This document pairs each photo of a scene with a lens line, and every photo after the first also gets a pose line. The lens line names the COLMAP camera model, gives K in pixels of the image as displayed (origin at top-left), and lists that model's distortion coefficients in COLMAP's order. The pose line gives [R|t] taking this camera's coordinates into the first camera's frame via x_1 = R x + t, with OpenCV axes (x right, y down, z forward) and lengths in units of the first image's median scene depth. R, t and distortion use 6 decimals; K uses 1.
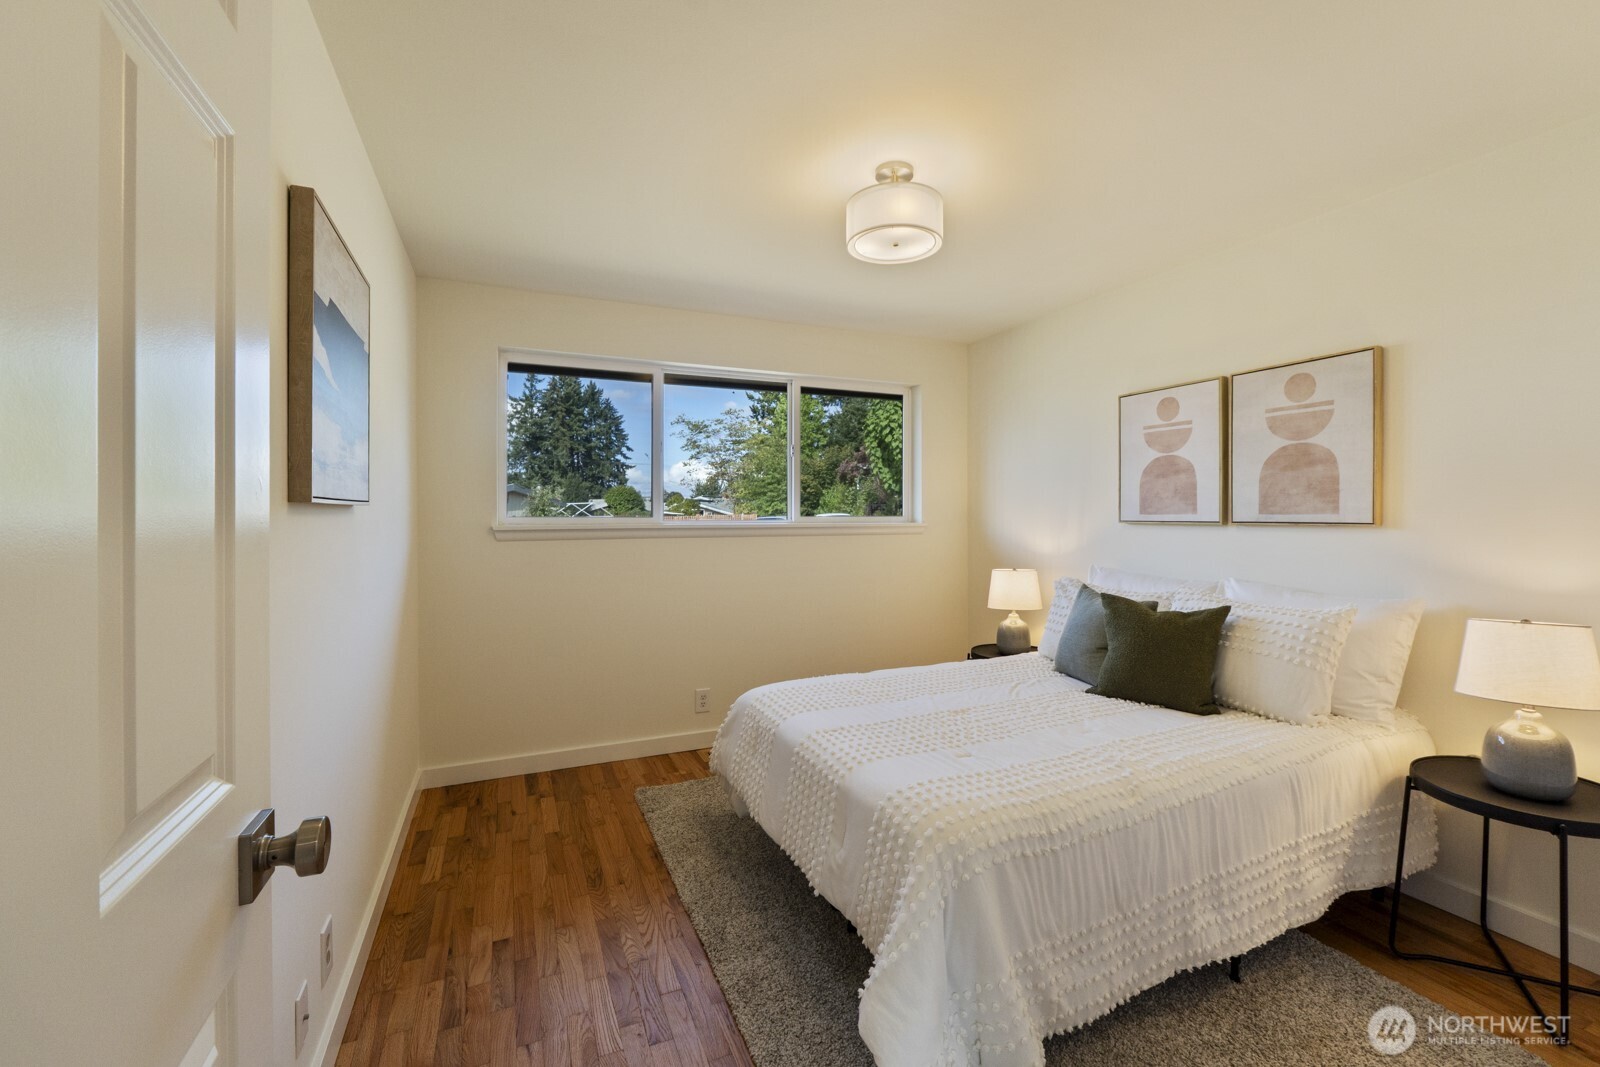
lens RADIAL K [[668.7, 0, 823.9], [0, 668.7, 516.2], [0, 0, 1]] dist [-0.003145, -0.000238]
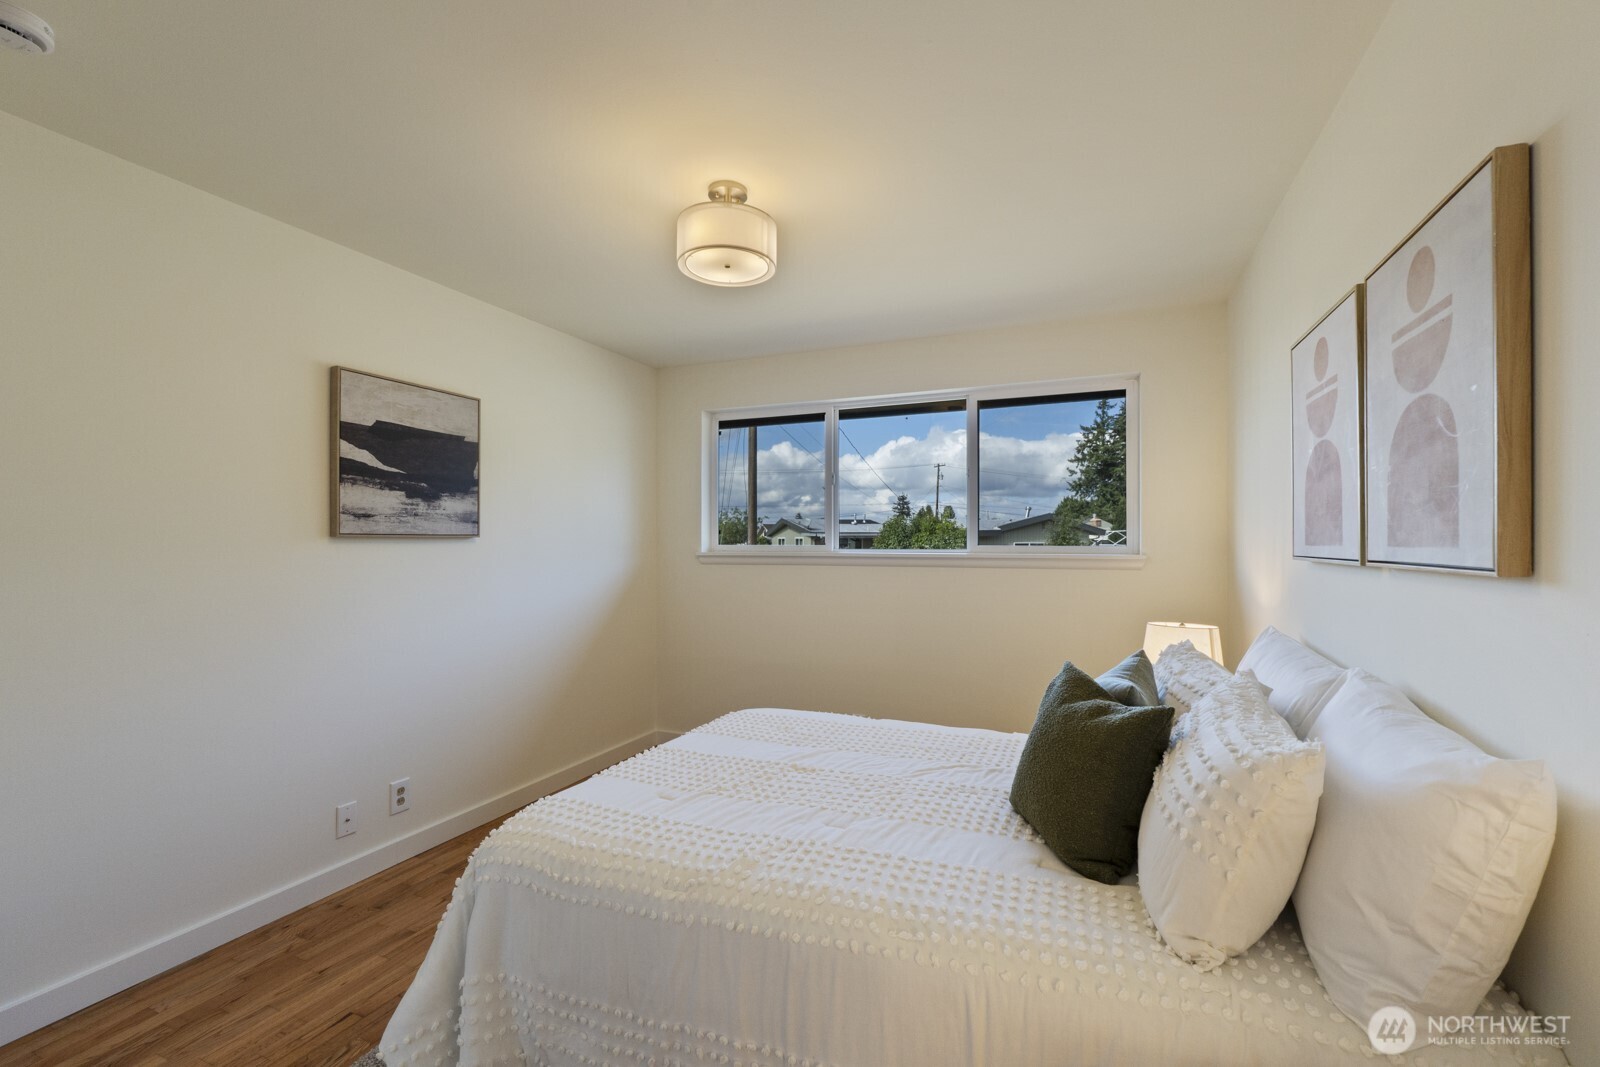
lens RADIAL K [[682.9, 0, 831.3], [0, 682.9, 542.2], [0, 0, 1]] dist [0.001487, -0.000008]
pose [[0.682021, 0.000470, -0.731333, 0.670437], [-0.002681, 0.999995, -0.001858, -0.003543], [0.731328, 0.003228, 0.682018, 0.313164]]
